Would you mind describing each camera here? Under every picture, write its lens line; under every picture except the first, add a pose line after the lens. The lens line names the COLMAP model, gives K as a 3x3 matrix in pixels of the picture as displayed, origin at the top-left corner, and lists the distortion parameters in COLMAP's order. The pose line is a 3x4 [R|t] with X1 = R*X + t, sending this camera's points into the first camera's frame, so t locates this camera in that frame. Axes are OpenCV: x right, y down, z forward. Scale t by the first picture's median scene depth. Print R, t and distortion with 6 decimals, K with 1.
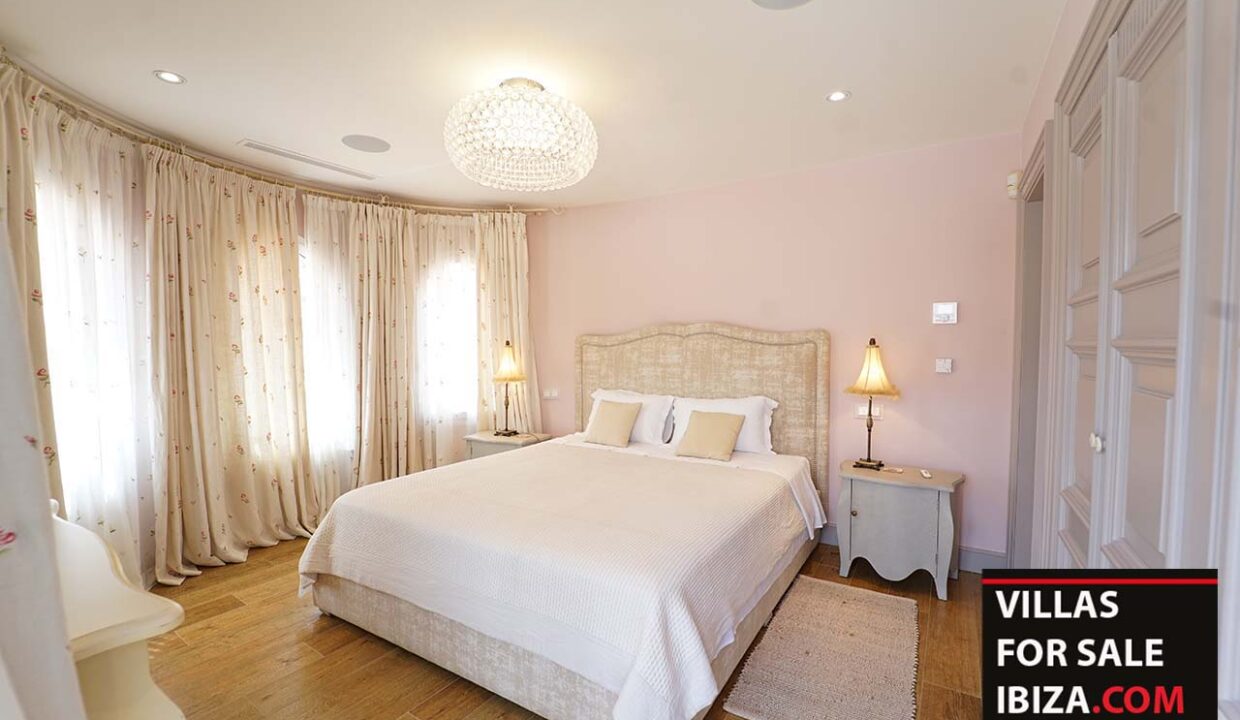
lens RADIAL K [[509.0, 0, 627.2], [0, 509.0, 365.1], [0, 0, 1]] dist [-0.022709, 0.000215]
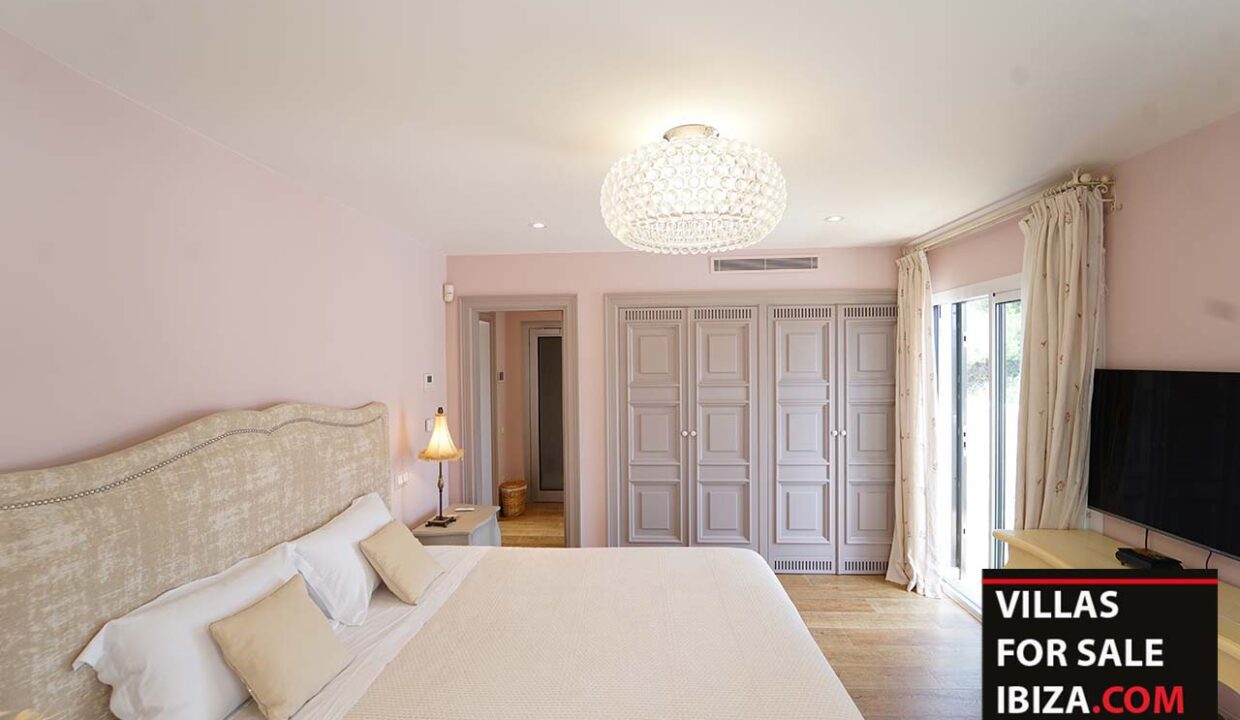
lens RADIAL K [[509.0, 0, 622.5], [0, 509.0, 364.6], [0, 0, 1]] dist [-0.022709, 0.000215]
pose [[-0.481086, 0.000633, 0.876673, -0.525378], [0.049944, 0.998395, 0.026686, -0.119968], [-0.875250, 0.056623, -0.480346, 0.907205]]
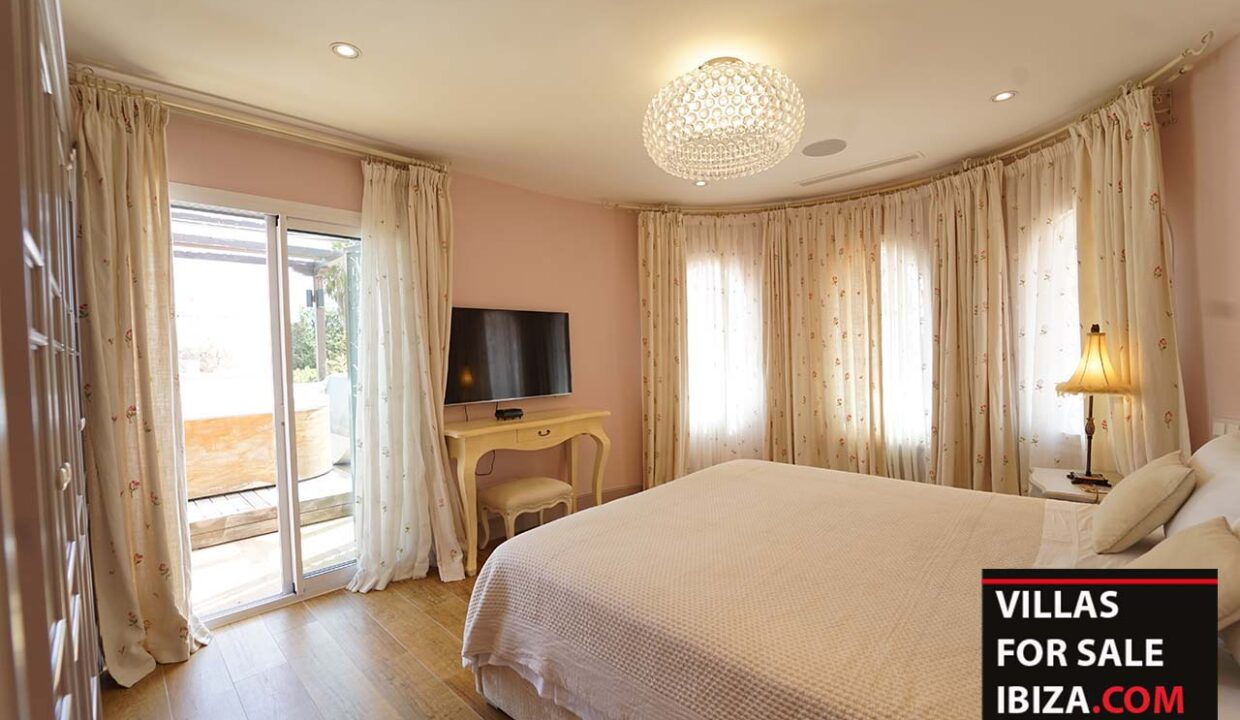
lens RADIAL K [[509.0, 0, 617.1], [0, 509.0, 361.8], [0, 0, 1]] dist [-0.022709, 0.000215]
pose [[-0.190832, 0.025099, -0.981302, 0.465509], [-0.012777, 0.999525, 0.028049, -0.013957], [0.981540, 0.017890, -0.190420, 0.597053]]
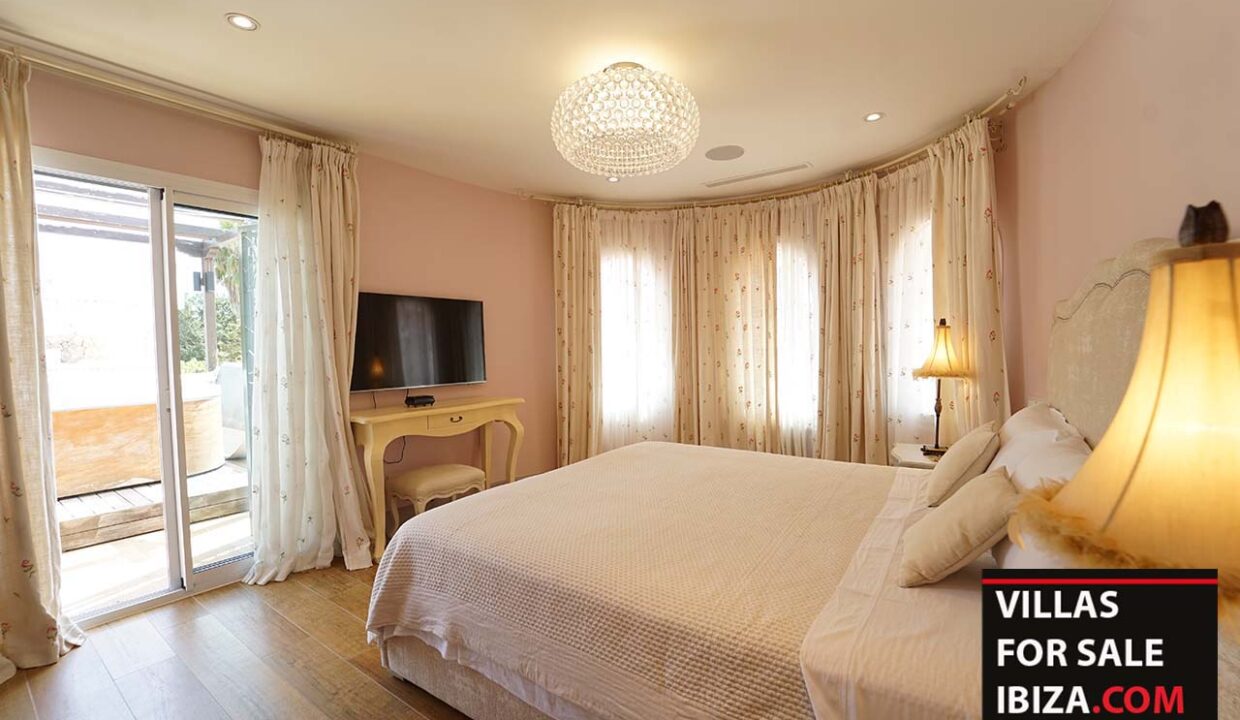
lens RADIAL K [[509.0, 0, 618.8], [0, 509.0, 361.4], [0, 0, 1]] dist [-0.022709, 0.000215]
pose [[-0.038225, 0.033794, -0.998698, 0.495109], [-0.022548, 0.999144, 0.034672, -0.003341], [0.999015, 0.023844, -0.037431, 0.619556]]
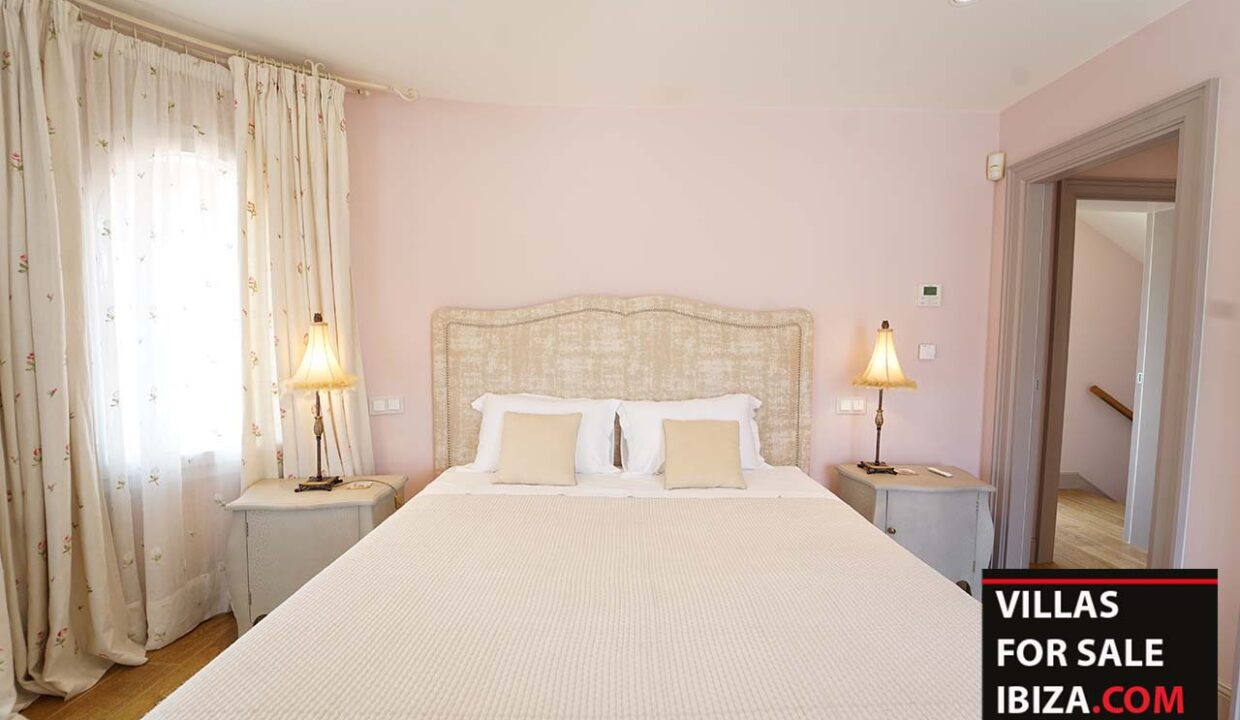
lens RADIAL K [[509.0, 0, 622.6], [0, 509.0, 367.1], [0, 0, 1]] dist [-0.022709, 0.000215]
pose [[0.845135, -0.026478, 0.533897, -0.264921], [0.010539, 0.999404, 0.032881, -0.005913], [-0.534449, -0.022162, 0.844910, 0.397526]]
